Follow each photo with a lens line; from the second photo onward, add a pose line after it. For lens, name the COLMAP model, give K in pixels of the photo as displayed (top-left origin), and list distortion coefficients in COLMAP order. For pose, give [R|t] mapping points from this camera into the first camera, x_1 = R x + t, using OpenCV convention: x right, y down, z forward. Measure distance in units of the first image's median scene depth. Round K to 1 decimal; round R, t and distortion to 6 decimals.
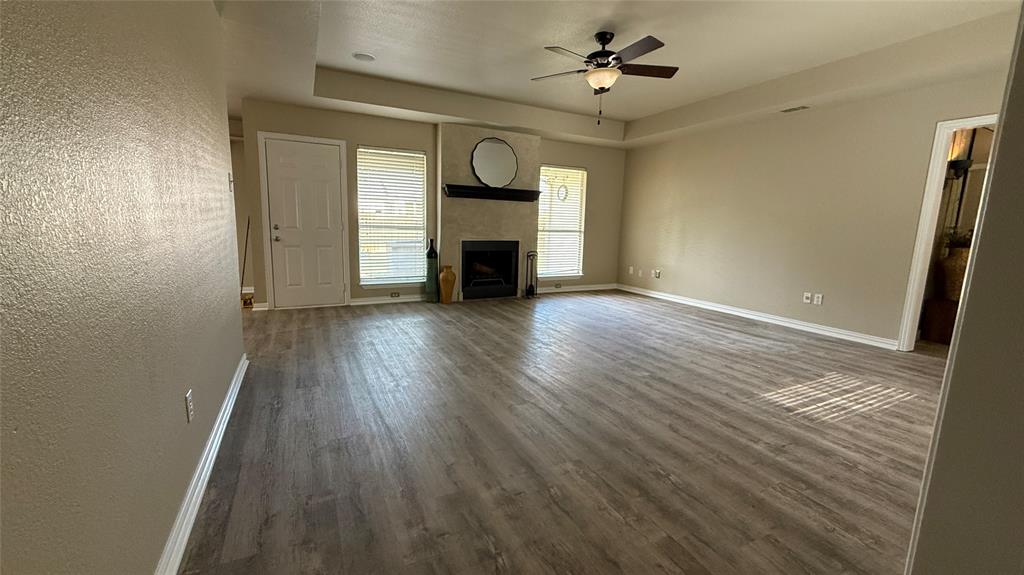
lens RADIAL K [[410.3, 0, 507.3], [0, 410.3, 287.6], [0, 0, 1]] dist [0.001671, -0.000198]
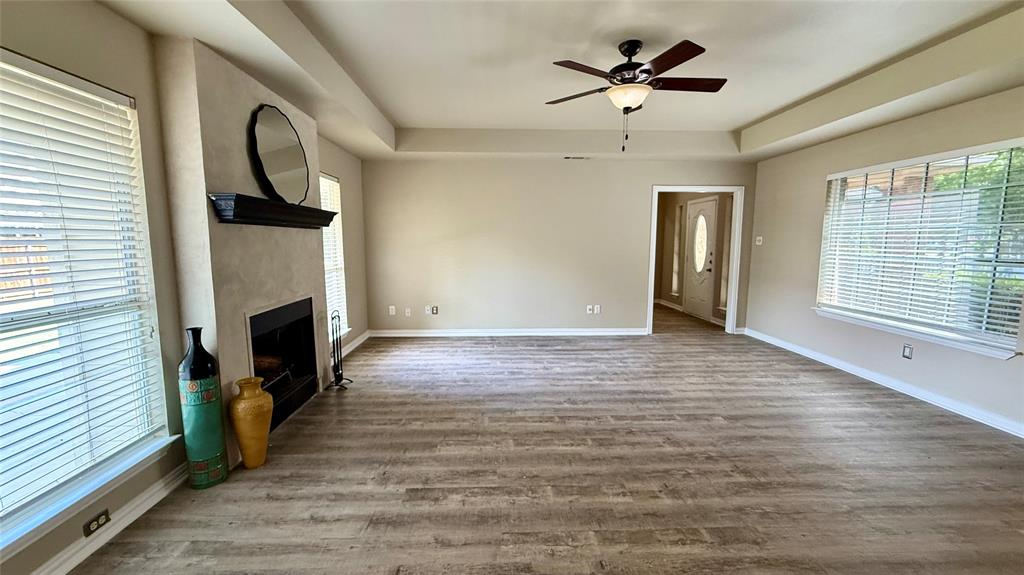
lens RADIAL K [[410.3, 0, 507.3], [0, 410.3, 287.6], [0, 0, 1]] dist [0.001671, -0.000198]
pose [[0.419184, -0.129877, 0.898564, -0.599548], [0.149362, 0.986095, 0.072851, -0.206571], [-0.895531, 0.103673, 0.432754, 0.819798]]
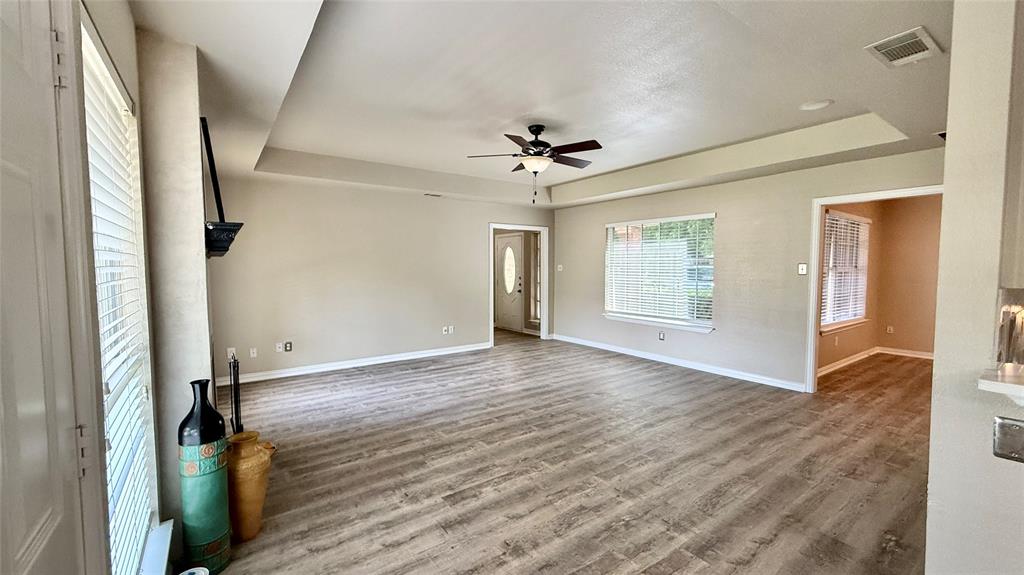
lens RADIAL K [[410.3, 0, 507.3], [0, 410.3, 287.6], [0, 0, 1]] dist [0.001671, -0.000198]
pose [[-0.152756, -0.080017, 0.985019, -0.796359], [0.149656, 0.983349, 0.103090, -0.278443], [-0.976867, 0.163162, -0.138238, 1.167678]]
